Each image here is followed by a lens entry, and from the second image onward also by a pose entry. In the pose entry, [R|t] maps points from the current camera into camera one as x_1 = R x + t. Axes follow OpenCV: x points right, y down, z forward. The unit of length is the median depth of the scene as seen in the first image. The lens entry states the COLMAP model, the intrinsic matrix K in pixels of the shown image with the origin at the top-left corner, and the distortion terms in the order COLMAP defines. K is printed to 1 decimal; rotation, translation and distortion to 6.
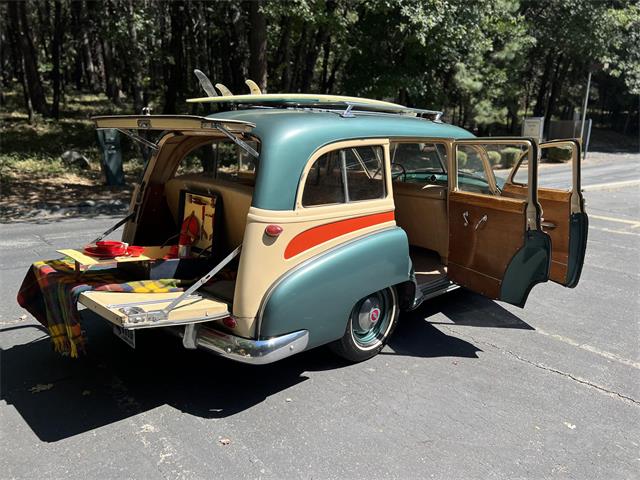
lens RADIAL K [[491.5, 0, 319.5], [0, 491.5, 238.6], [0, 0, 1]] dist [0.051732, -0.053436]
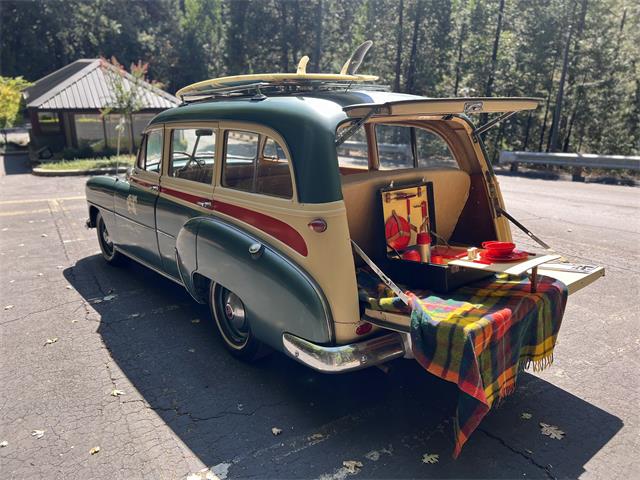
lens RADIAL K [[491.5, 0, 320.2], [0, 491.5, 237.8], [0, 0, 1]] dist [0.051732, -0.053436]
pose [[0.123792, -0.264446, 0.956422, -0.194469], [0.235874, 0.944052, 0.230496, -0.042021], [-0.963867, 0.197062, 0.179242, 0.172580]]
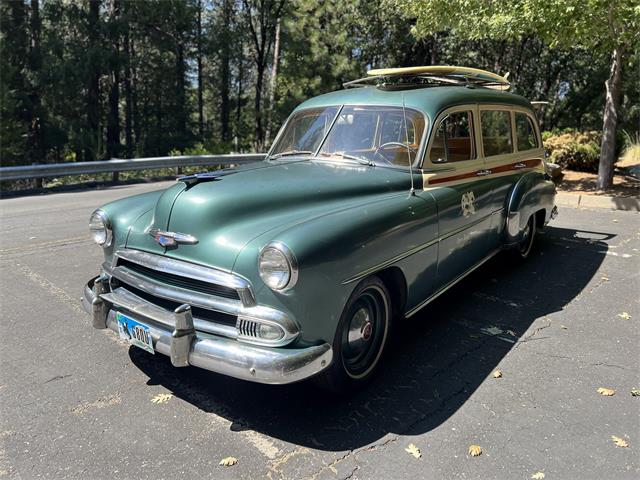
lens RADIAL K [[491.5, 0, 324.1], [0, 491.5, 240.2], [0, 0, 1]] dist [0.051732, -0.053436]
pose [[-0.989759, 0.017264, -0.141700, 0.099665], [-0.045143, 0.903859, 0.425442, -0.087651], [0.135422, 0.427482, -0.893823, 0.457528]]
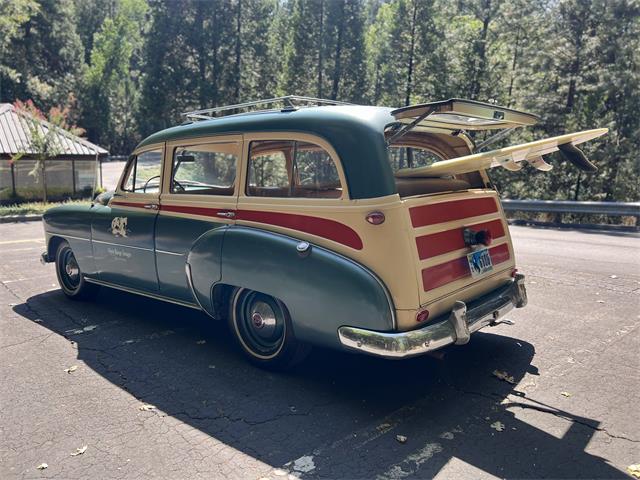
lens RADIAL K [[491.5, 0, 317.1], [0, 491.5, 239.3], [0, 0, 1]] dist [0.051732, -0.053436]
pose [[-0.059179, -0.158260, 0.985622, -0.204145], [0.223518, 0.960183, 0.167596, -0.036240], [-0.972902, 0.230223, -0.021449, 0.215918]]
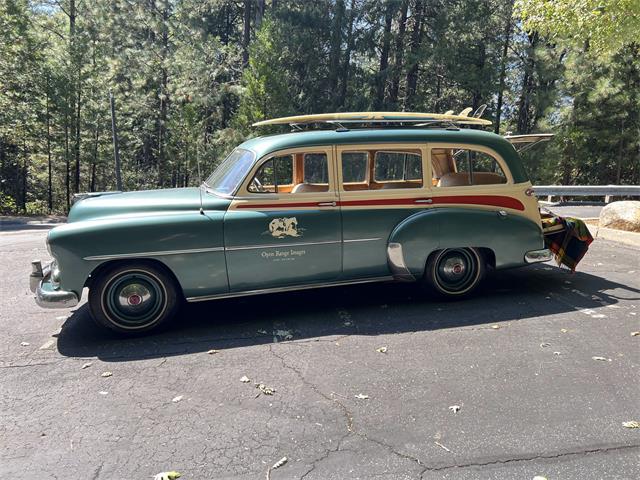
lens RADIAL K [[491.5, 0, 318.2], [0, 491.5, 239.4], [0, 0, 1]] dist [0.051732, -0.053436]
pose [[-0.871995, -0.083087, 0.482413, -0.100715], [0.102928, 0.932338, 0.346629, -0.095097], [-0.478572, 0.351912, -0.804442, 0.470158]]
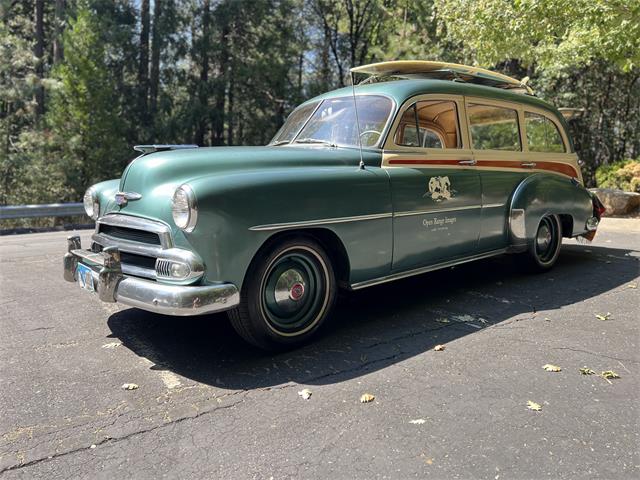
lens RADIAL K [[491.5, 0, 318.3], [0, 491.5, 238.6], [0, 0, 1]] dist [0.051732, -0.053436]
pose [[-0.997384, -0.011149, 0.071417, 0.052088], [0.012714, 0.945568, 0.325175, -0.065933], [-0.071155, 0.325233, -0.942953, 0.474125]]
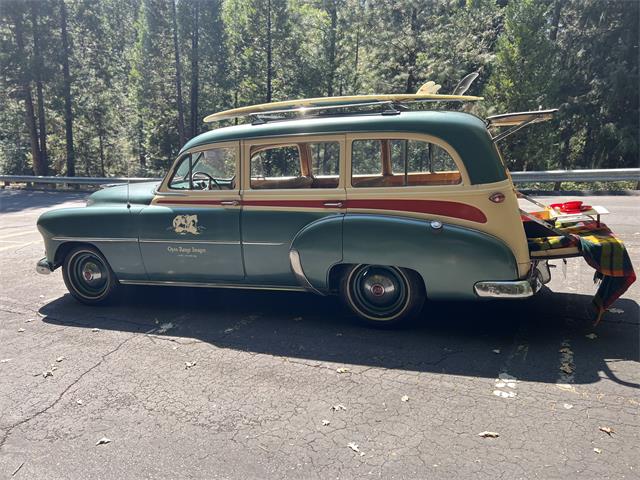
lens RADIAL K [[491.5, 0, 319.4], [0, 491.5, 238.7], [0, 0, 1]] dist [0.051732, -0.053436]
pose [[-0.413203, -0.173558, 0.893947, -0.209214], [0.230120, 0.929908, 0.286906, -0.069349], [-0.881084, 0.324265, -0.344302, 0.322309]]
